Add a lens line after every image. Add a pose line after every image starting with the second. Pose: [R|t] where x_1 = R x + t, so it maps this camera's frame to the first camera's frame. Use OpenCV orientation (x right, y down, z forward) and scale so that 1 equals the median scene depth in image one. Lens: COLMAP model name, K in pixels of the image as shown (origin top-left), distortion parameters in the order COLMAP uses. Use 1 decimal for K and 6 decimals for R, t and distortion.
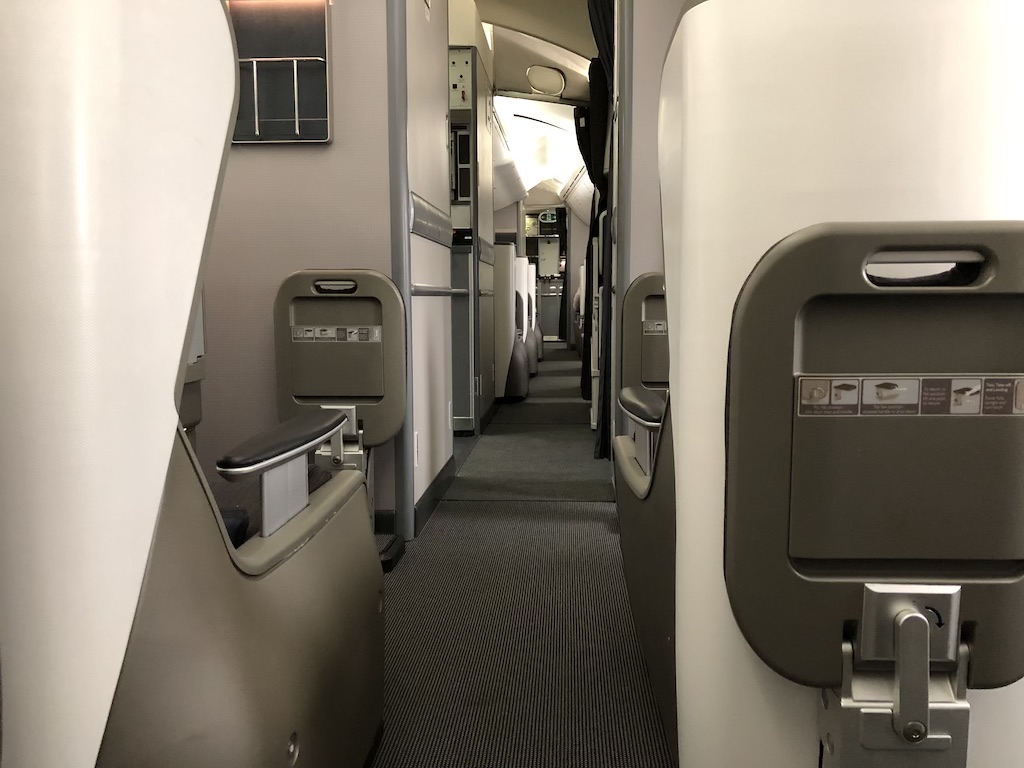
lens RADIAL K [[831.8, 0, 520.8], [0, 831.8, 376.2], [0, 0, 1]] dist [0.059181, -0.078873]
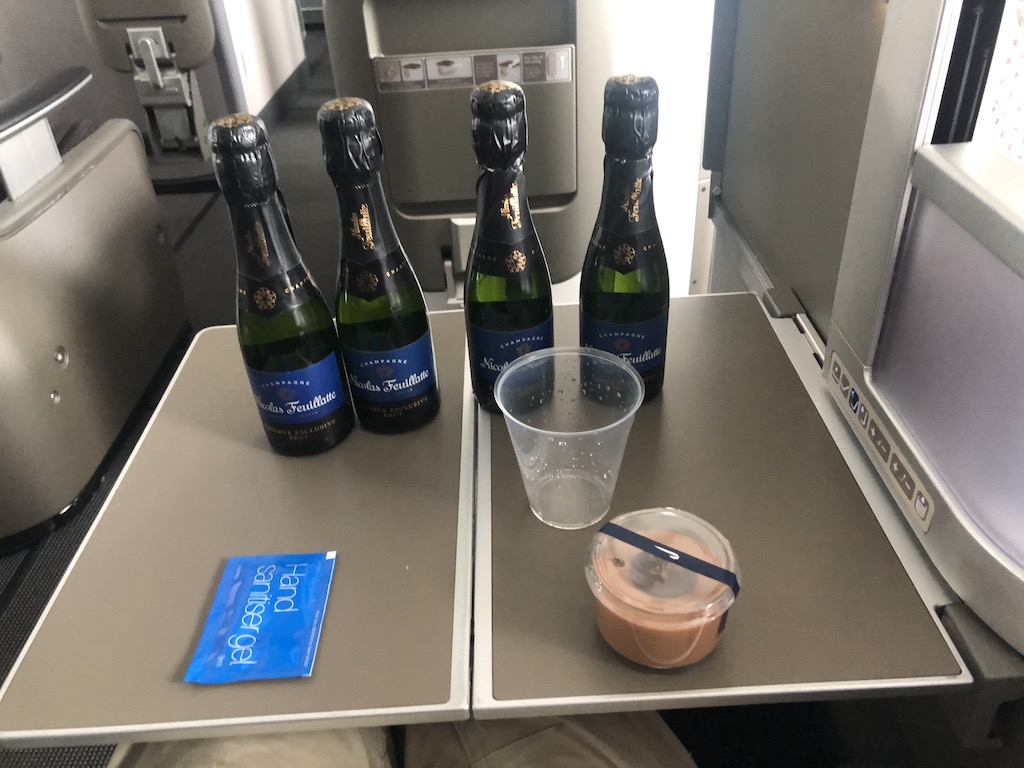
lens RADIAL K [[838.5, 0, 519.6], [0, 838.5, 381.1], [0, 0, 1]] dist [0.004444, 0.006414]
pose [[0.997234, -0.069780, 0.025606, 0.468703], [0.048634, 0.873069, 0.485165, -0.167736], [-0.056210, -0.482578, 0.874047, -0.291542]]
